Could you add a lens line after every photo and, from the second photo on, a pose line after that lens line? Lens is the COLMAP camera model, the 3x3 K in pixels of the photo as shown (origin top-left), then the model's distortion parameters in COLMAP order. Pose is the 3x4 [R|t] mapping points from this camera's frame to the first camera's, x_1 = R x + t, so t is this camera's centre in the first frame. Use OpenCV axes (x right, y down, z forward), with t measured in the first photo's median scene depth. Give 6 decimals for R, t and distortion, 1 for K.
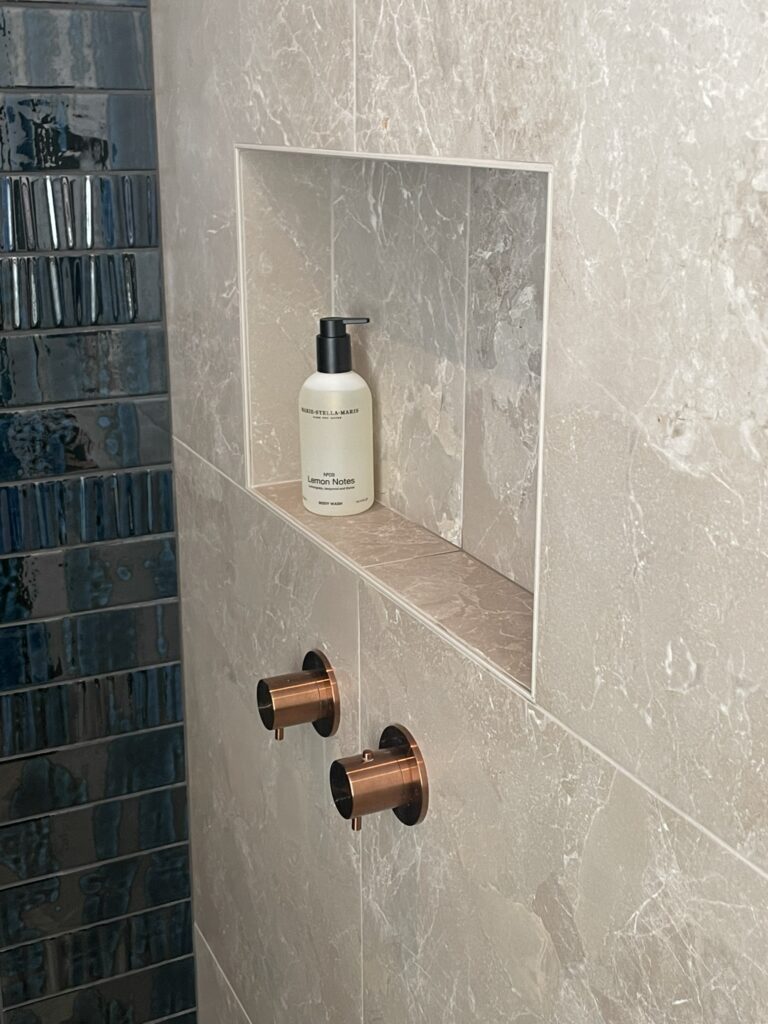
lens RADIAL K [[1312.3, 0, 384.0], [0, 1312.3, 512.0], [0, 0, 1]] dist [0.079512, -0.018955]
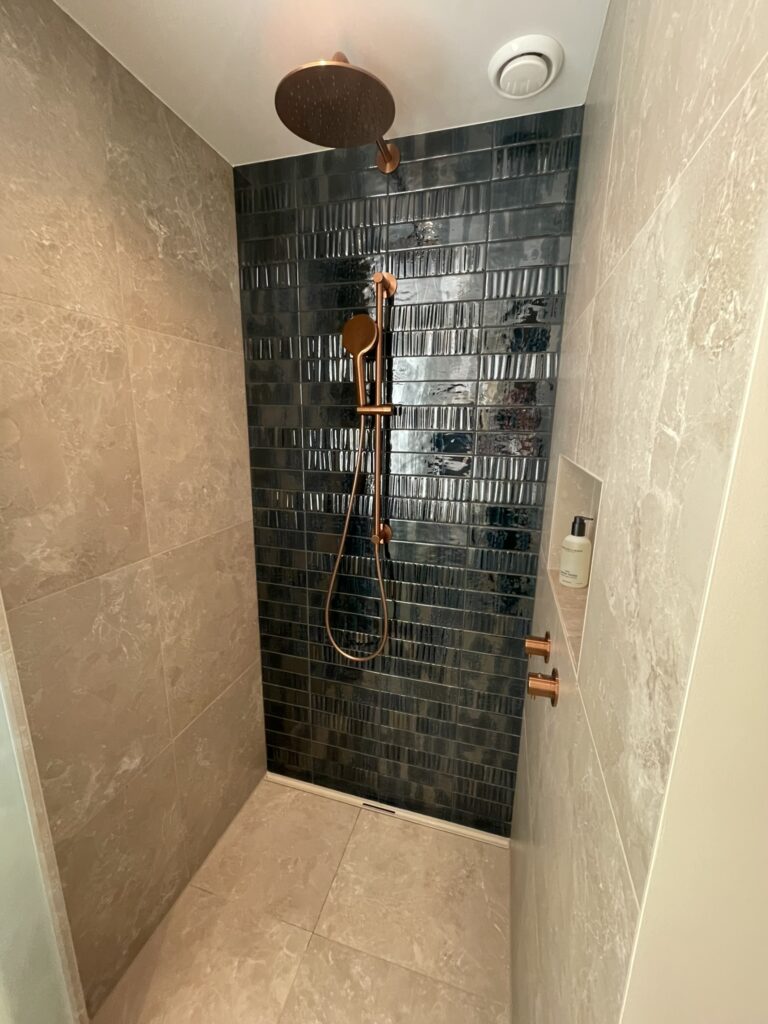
lens RADIAL K [[413.9, 0, 384.0], [0, 413.9, 512.0], [0, 0, 1]] dist [-0.001121, -0.000046]
pose [[0.744768, 0.158803, -0.648153, 0.216411], [-0.208933, 0.977930, -0.000475, -0.069661], [0.633773, 0.135774, 0.761510, 0.069241]]
